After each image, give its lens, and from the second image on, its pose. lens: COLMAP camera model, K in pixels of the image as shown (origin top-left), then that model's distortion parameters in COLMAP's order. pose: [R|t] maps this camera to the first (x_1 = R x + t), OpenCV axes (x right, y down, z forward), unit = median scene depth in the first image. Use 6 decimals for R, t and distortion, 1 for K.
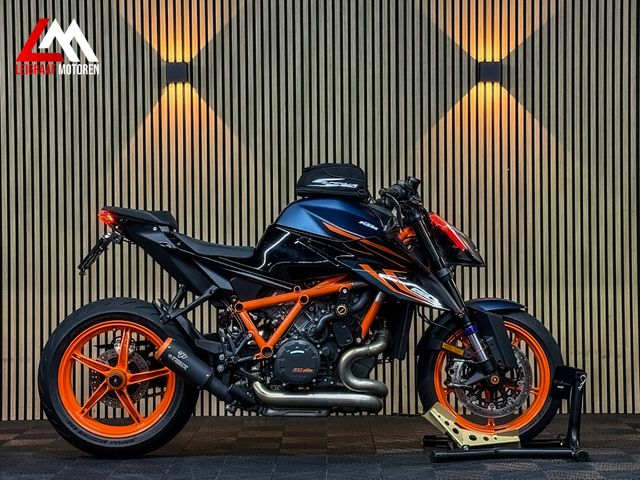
lens RADIAL K [[1380.1, 0, 321.6], [0, 1380.1, 240.9], [0, 0, 1]] dist [0.137969, 0.000000]
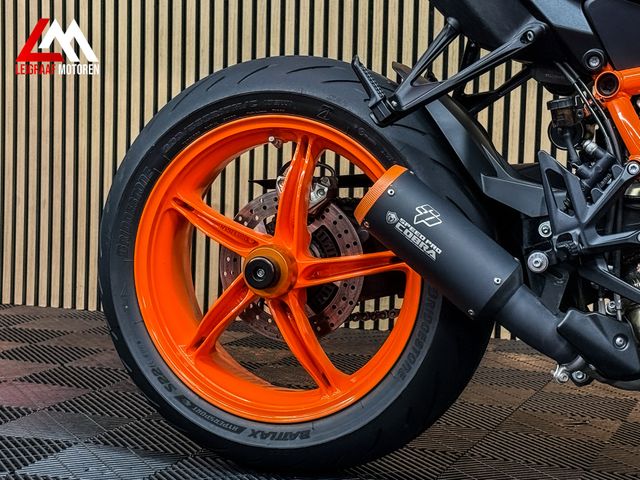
lens RADIAL K [[1380.1, 0, 319.8], [0, 1380.1, 240.8], [0, 0, 1]] dist [0.137969, 0.000000]
pose [[0.936512, 0.061531, -0.345193, -0.005860], [-0.026517, 0.994092, 0.105256, 0.051197], [0.349630, -0.089420, 0.932611, 0.645945]]
